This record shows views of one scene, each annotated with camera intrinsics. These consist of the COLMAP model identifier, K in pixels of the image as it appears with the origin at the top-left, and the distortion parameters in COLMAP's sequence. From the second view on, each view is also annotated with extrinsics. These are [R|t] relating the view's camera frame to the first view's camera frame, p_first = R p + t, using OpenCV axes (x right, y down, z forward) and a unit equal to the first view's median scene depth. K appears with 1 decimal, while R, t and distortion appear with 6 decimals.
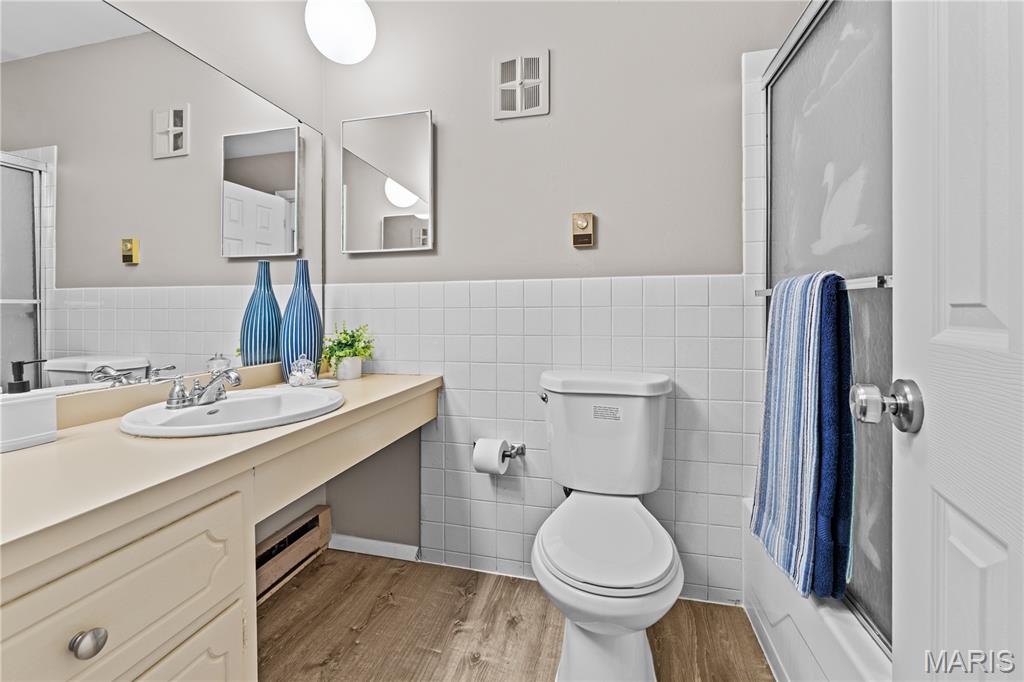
lens RADIAL K [[424.3, 0, 499.6], [0, 424.3, 317.2], [0, 0, 1]] dist [-0.000658, -0.001114]
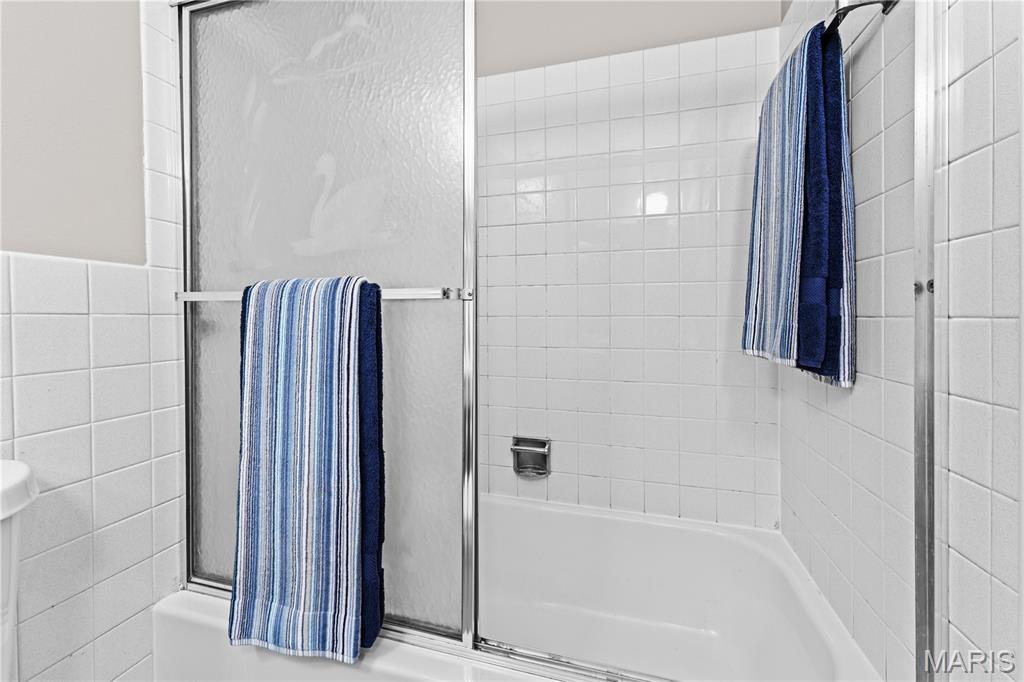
lens RADIAL K [[424.3, 0, 496.4], [0, 424.3, 325.1], [0, 0, 1]] dist [-0.000658, -0.001114]
pose [[0.019788, -0.008454, 0.999768, -0.097746], [0.017212, 0.999819, 0.008114, -0.008638], [-0.999656, 0.017048, 0.019930, 0.617306]]
